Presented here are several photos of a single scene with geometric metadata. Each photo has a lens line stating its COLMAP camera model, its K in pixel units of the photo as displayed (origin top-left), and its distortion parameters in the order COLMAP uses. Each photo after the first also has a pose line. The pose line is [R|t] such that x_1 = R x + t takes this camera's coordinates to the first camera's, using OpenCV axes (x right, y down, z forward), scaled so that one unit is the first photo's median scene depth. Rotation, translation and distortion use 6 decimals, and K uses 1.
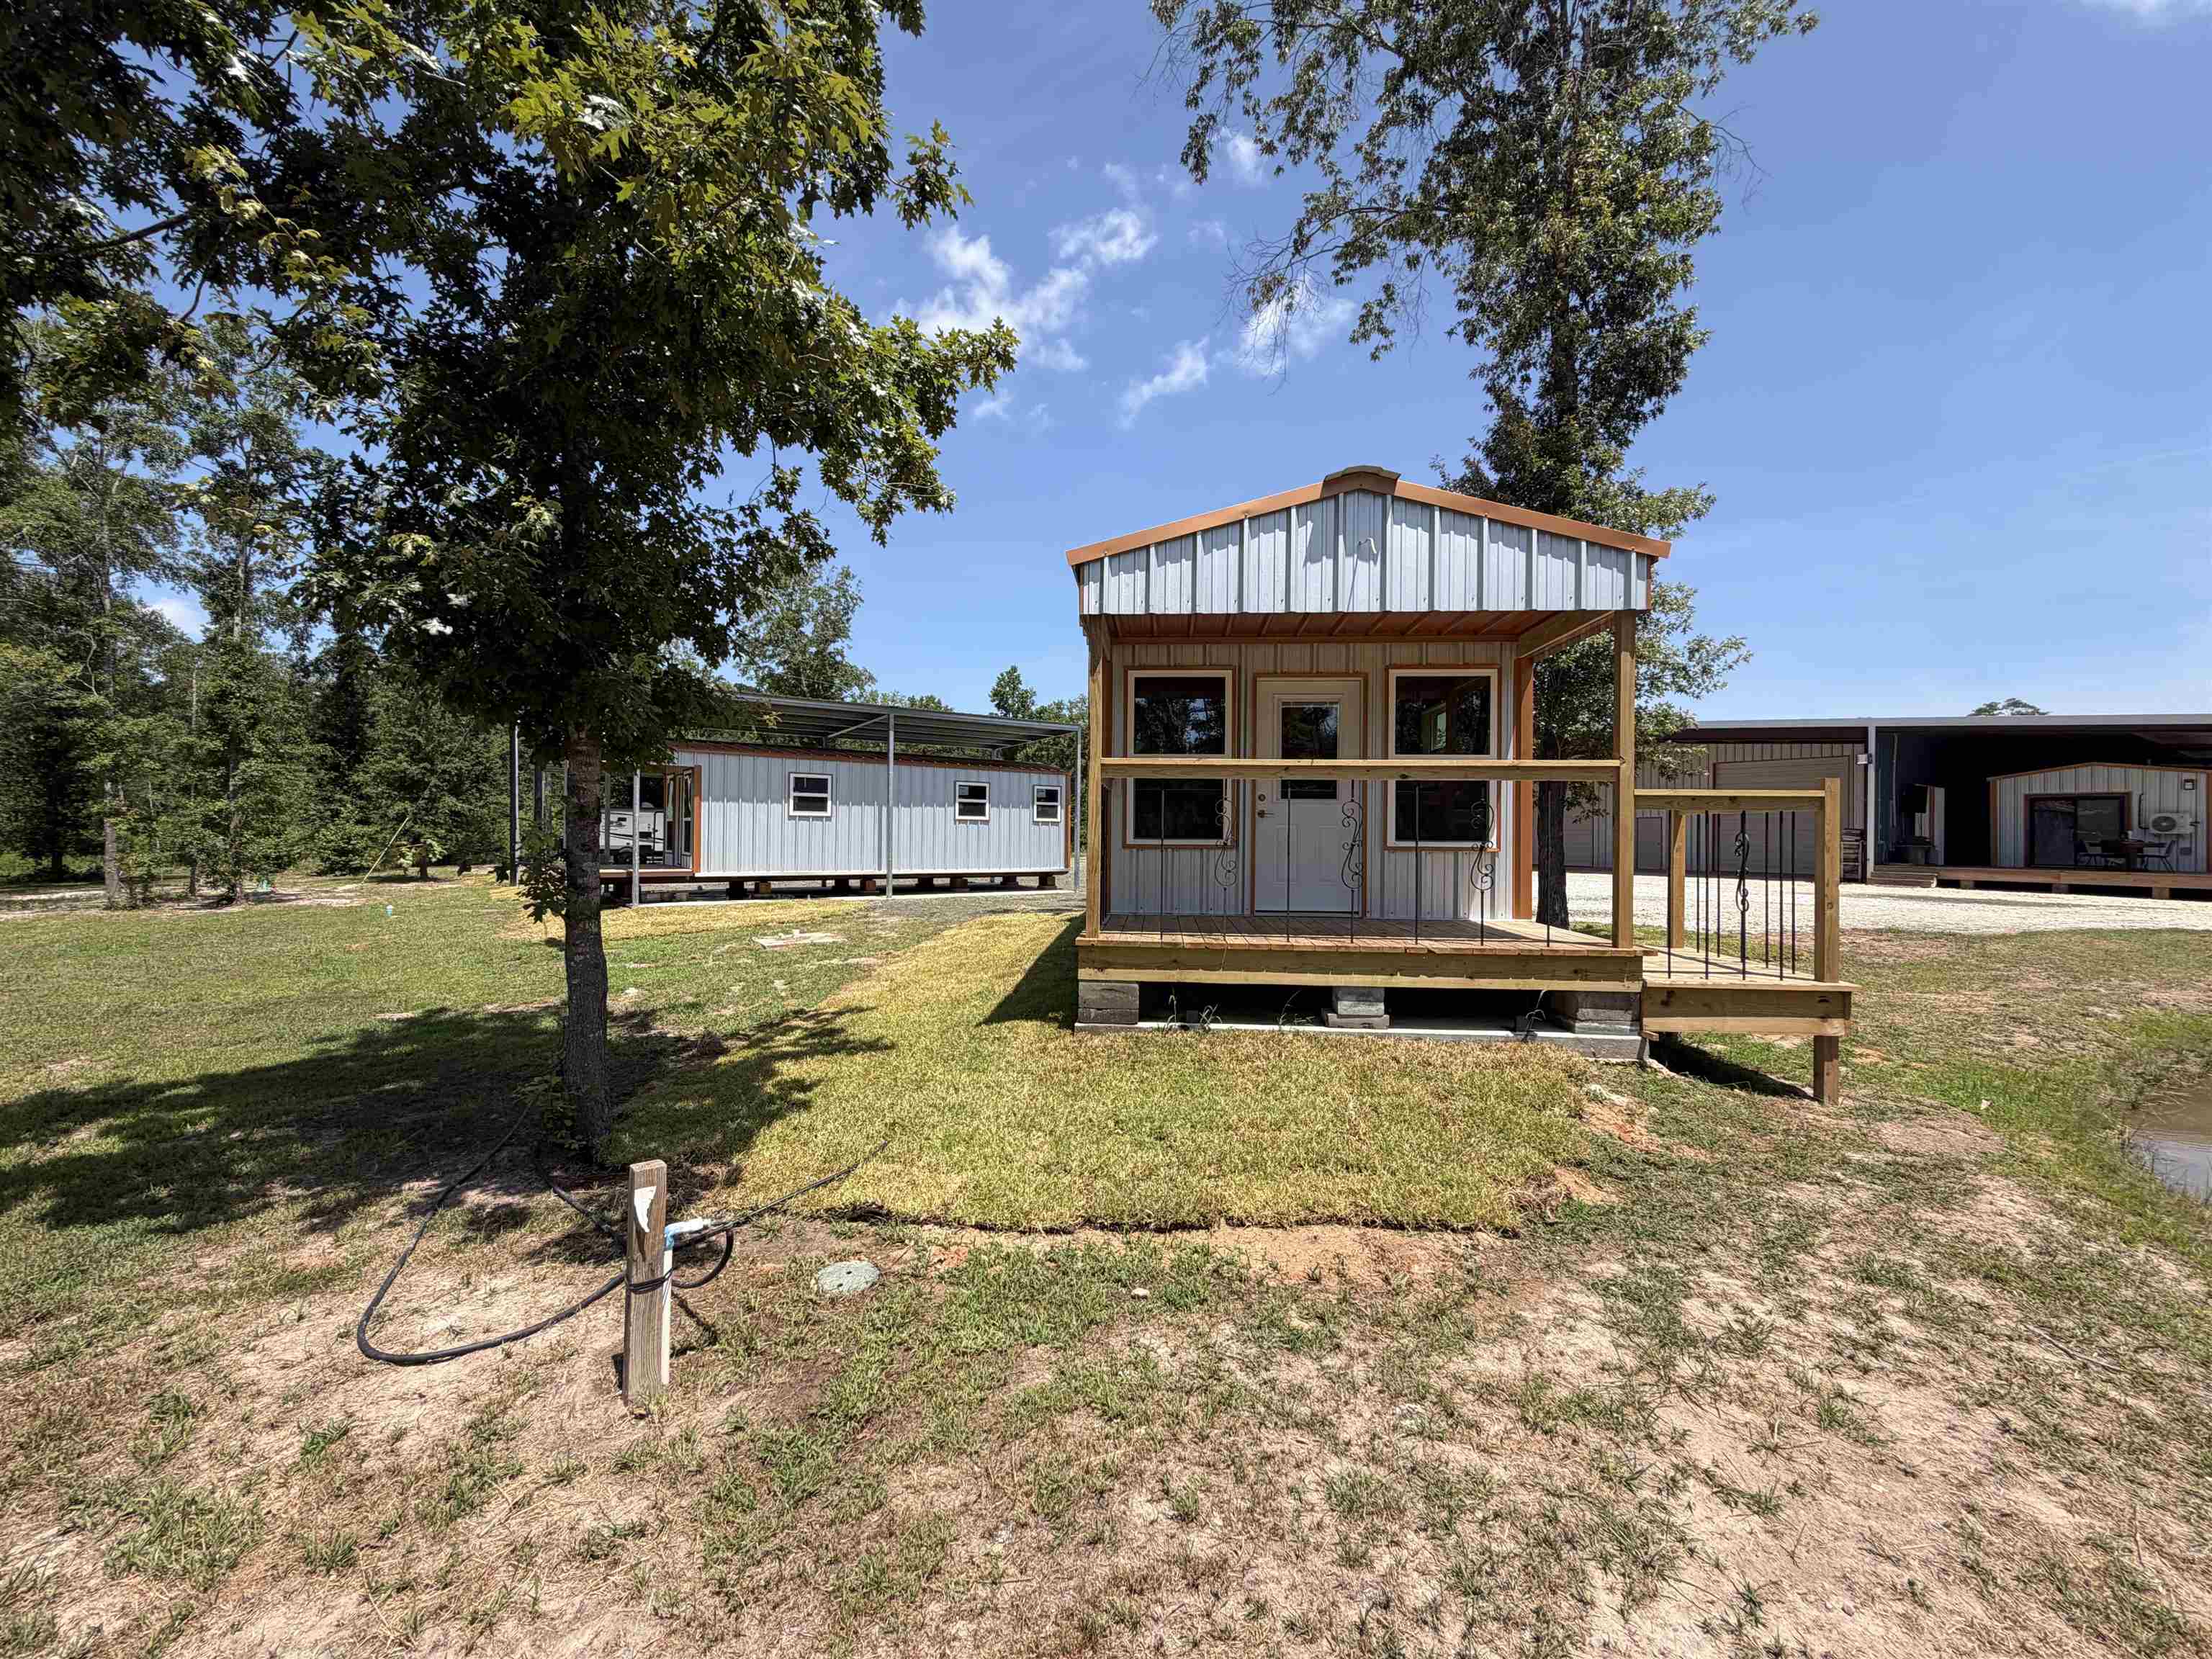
lens RADIAL K [[875.7, 0, 1106.0], [0, 875.7, 829.5], [0, 0, 1]] dist [0.000367, 0.000134]
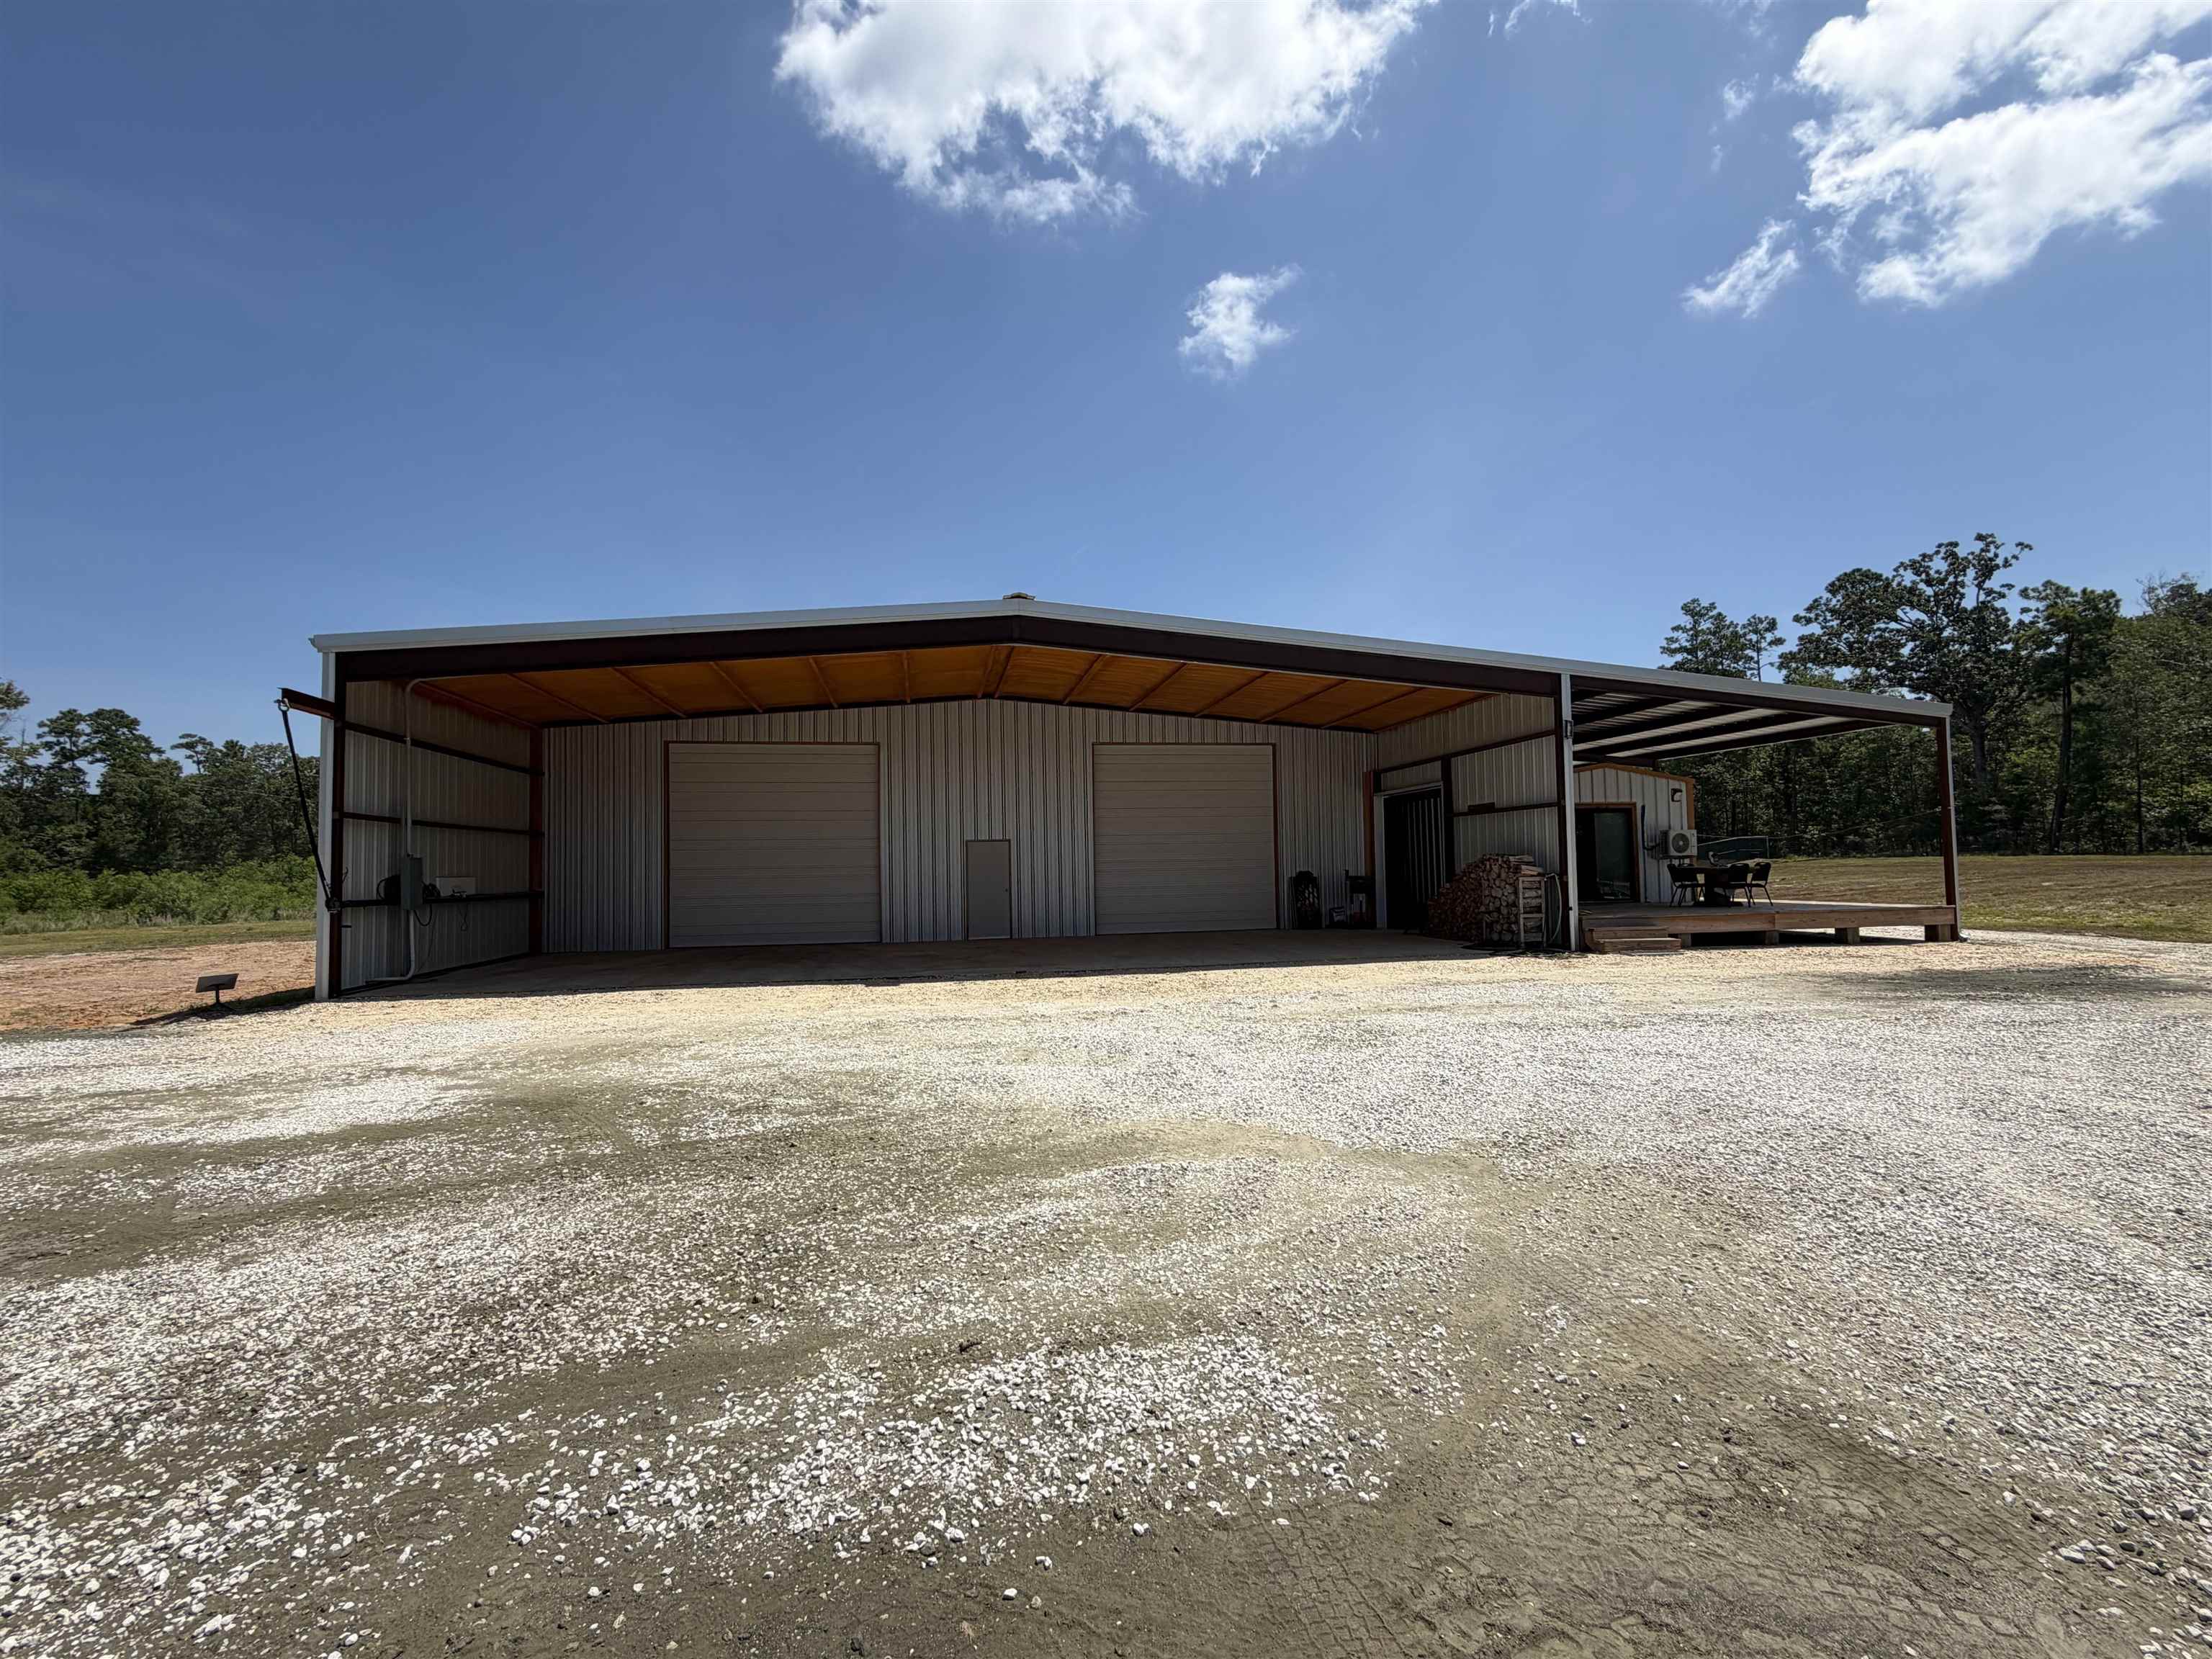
lens RADIAL K [[968.9, 0, 1106.0], [0, 968.9, 829.5], [0, 0, 1]] dist [0.002735, 0.000225]
pose [[0.401181, 0.014918, 0.915877, 0.179744], [0.018967, 0.999518, -0.024589, -0.006408], [-0.915803, 0.027236, 0.400704, 1.048921]]
